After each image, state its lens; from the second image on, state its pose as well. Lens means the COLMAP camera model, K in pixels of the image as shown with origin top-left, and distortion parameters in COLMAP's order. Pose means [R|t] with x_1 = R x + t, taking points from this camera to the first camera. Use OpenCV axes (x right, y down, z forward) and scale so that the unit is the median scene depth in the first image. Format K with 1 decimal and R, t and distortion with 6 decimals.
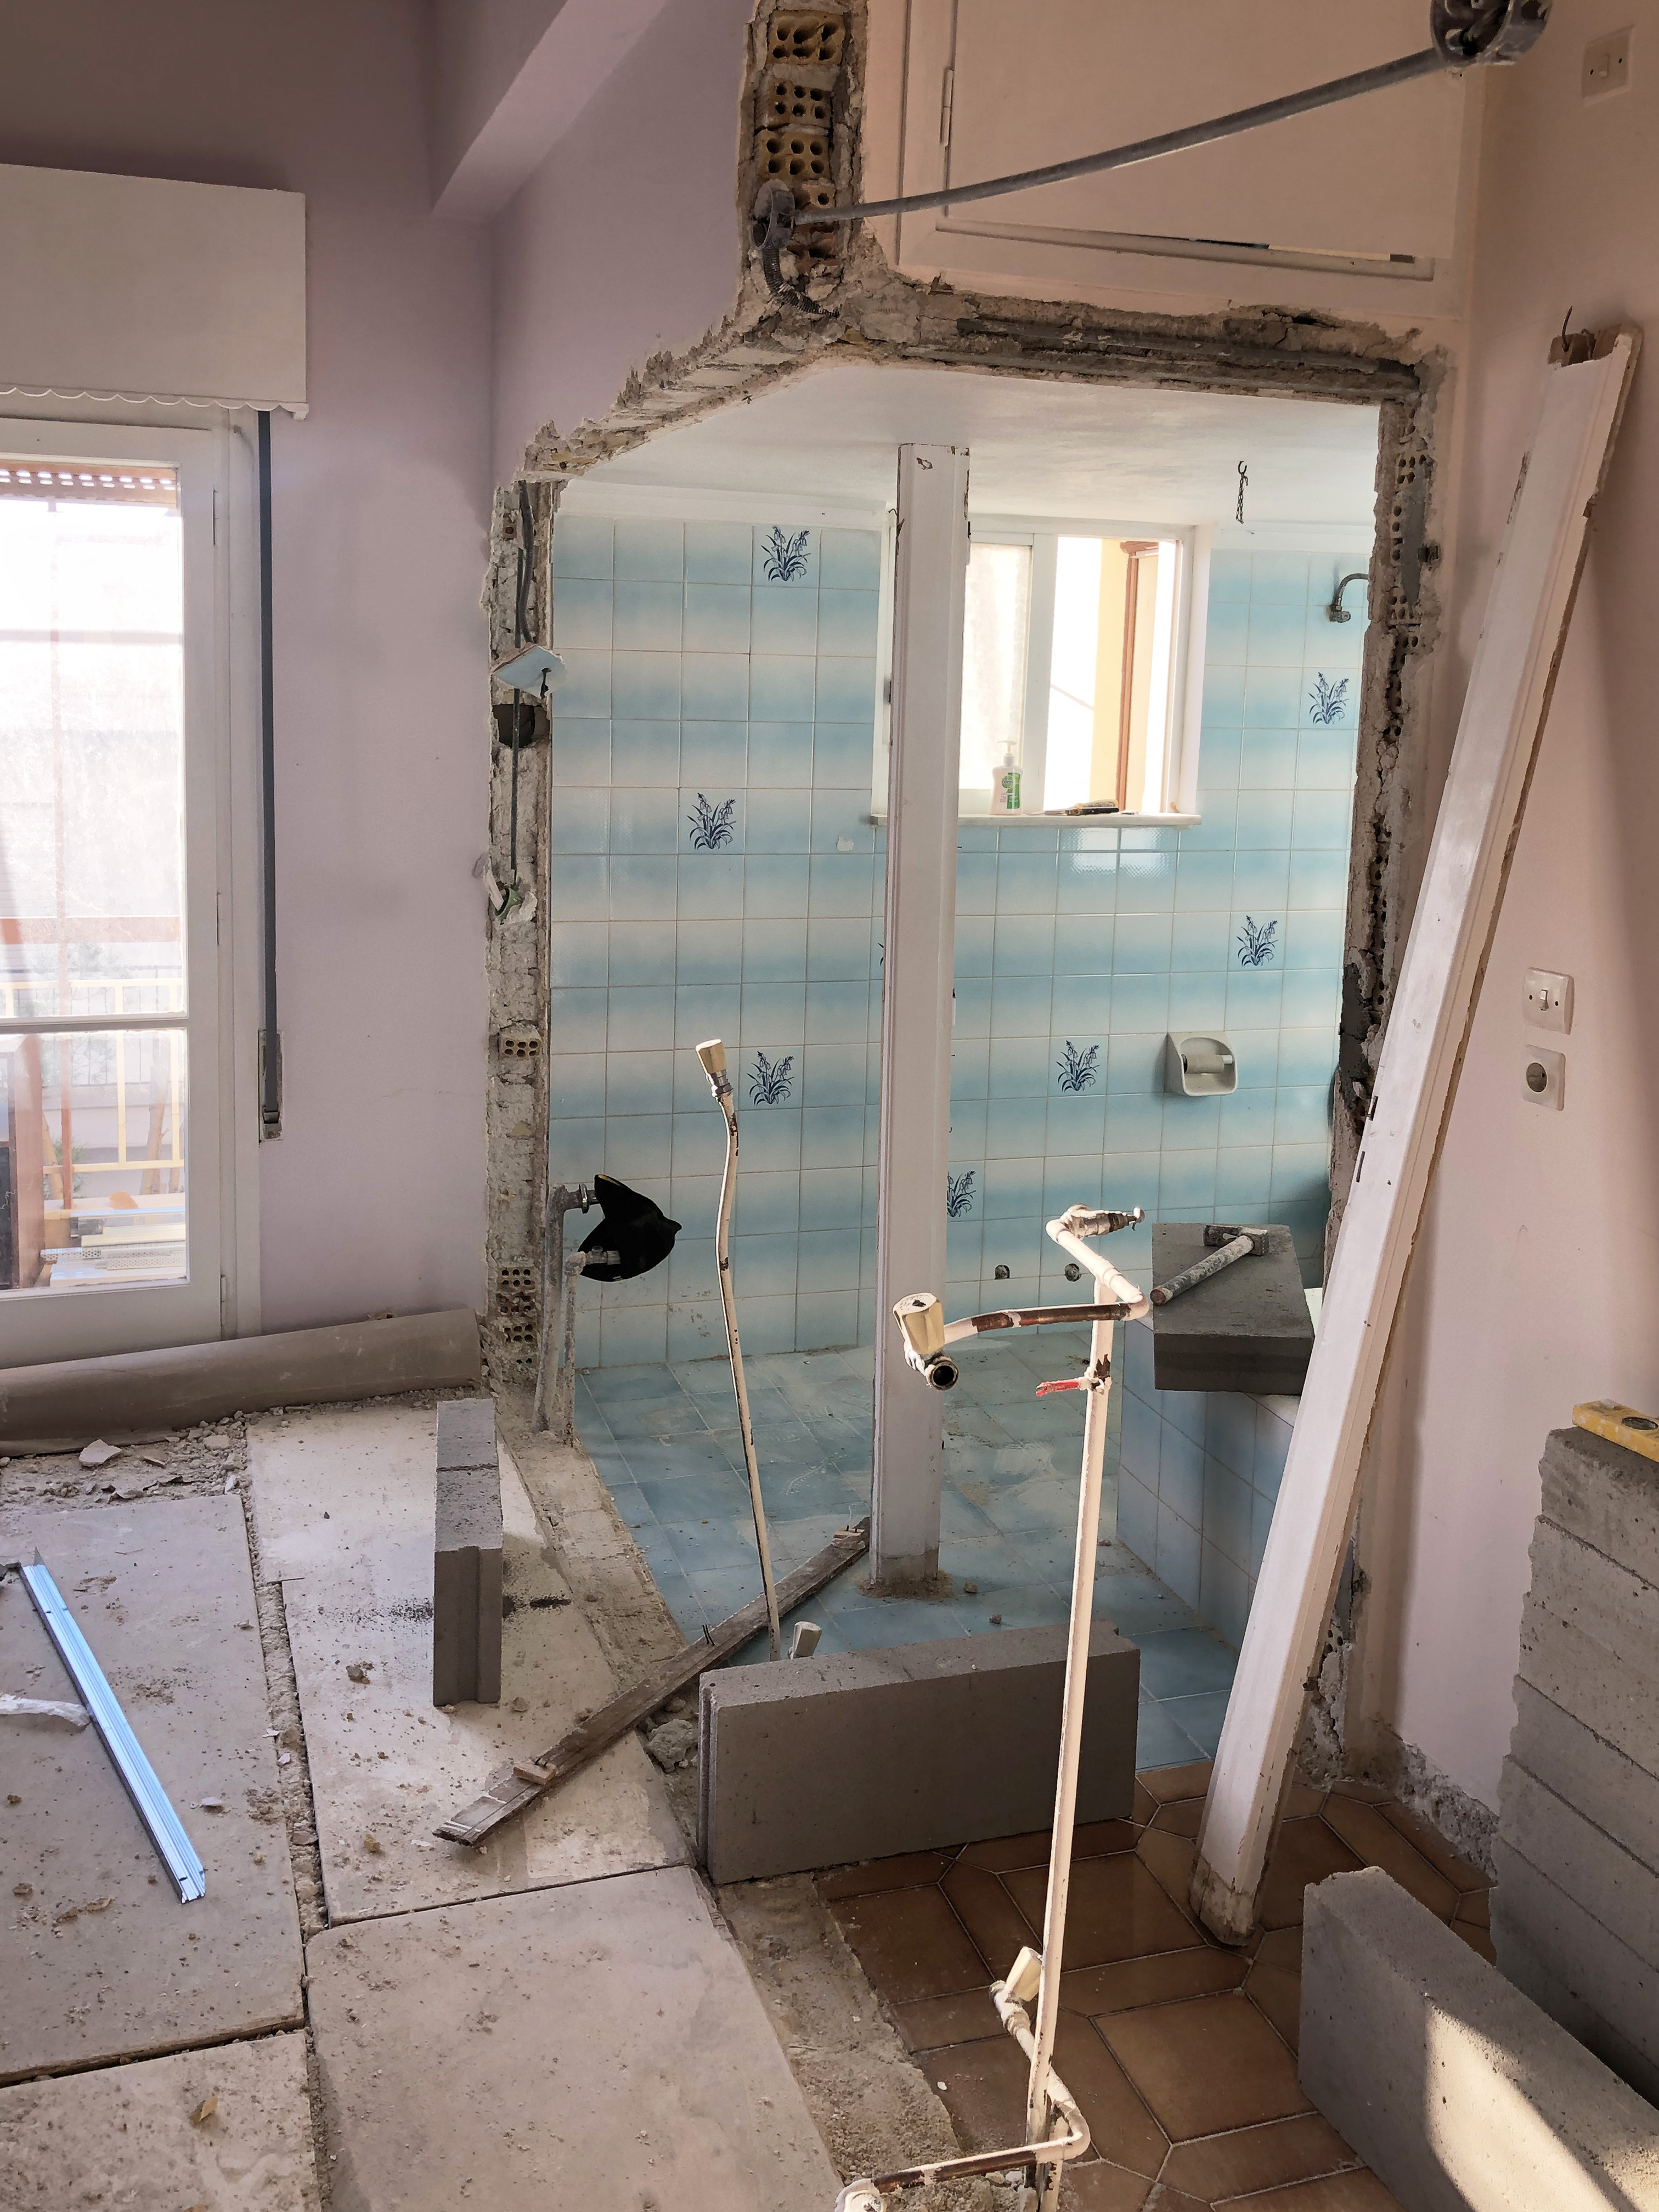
lens RADIAL K [[2028.5, 0, 959.9], [0, 2028.5, 1100.1], [0, 0, 1]] dist [0.052827, -0.121941]
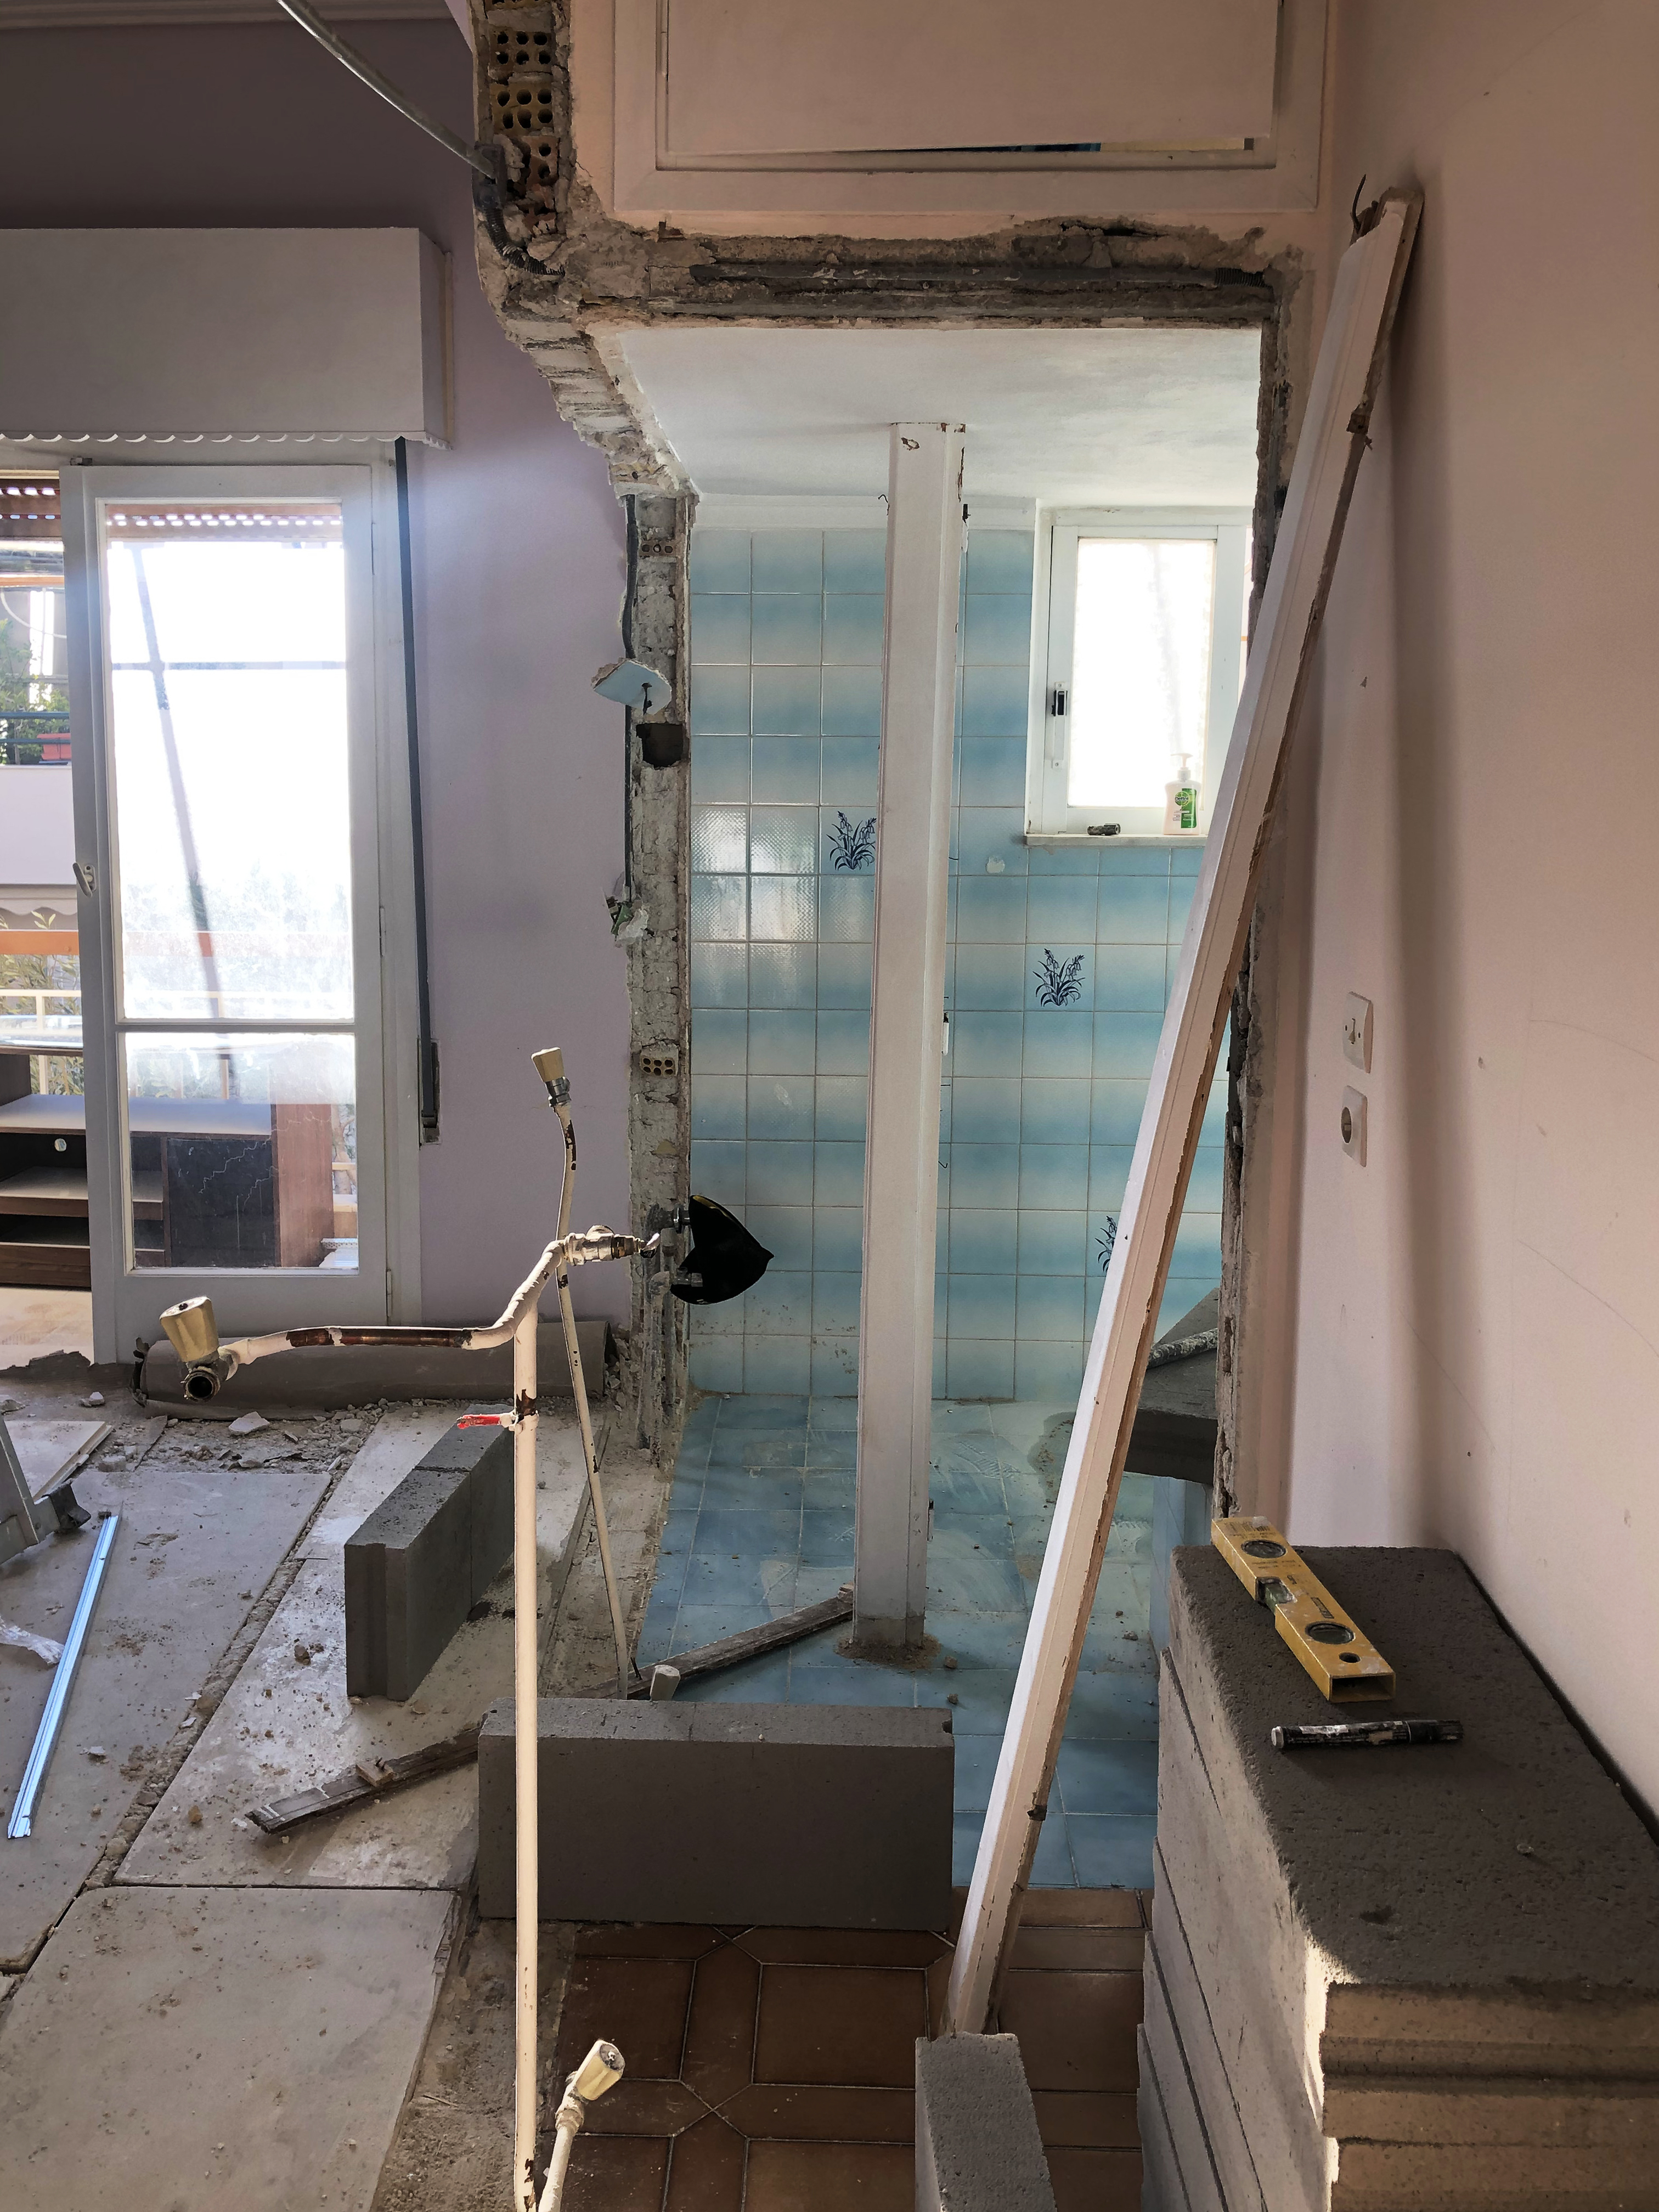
lens RADIAL K [[2044.9, 0, 828.9], [0, 2044.9, 1146.9], [0, 0, 1]] dist [0.018643, 0.003399]
pose [[0.932431, 0.054285, -0.357246, 0.340466], [-0.055344, 0.998441, 0.007267, 0.003053], [0.357084, 0.012995, 0.933982, 0.135129]]
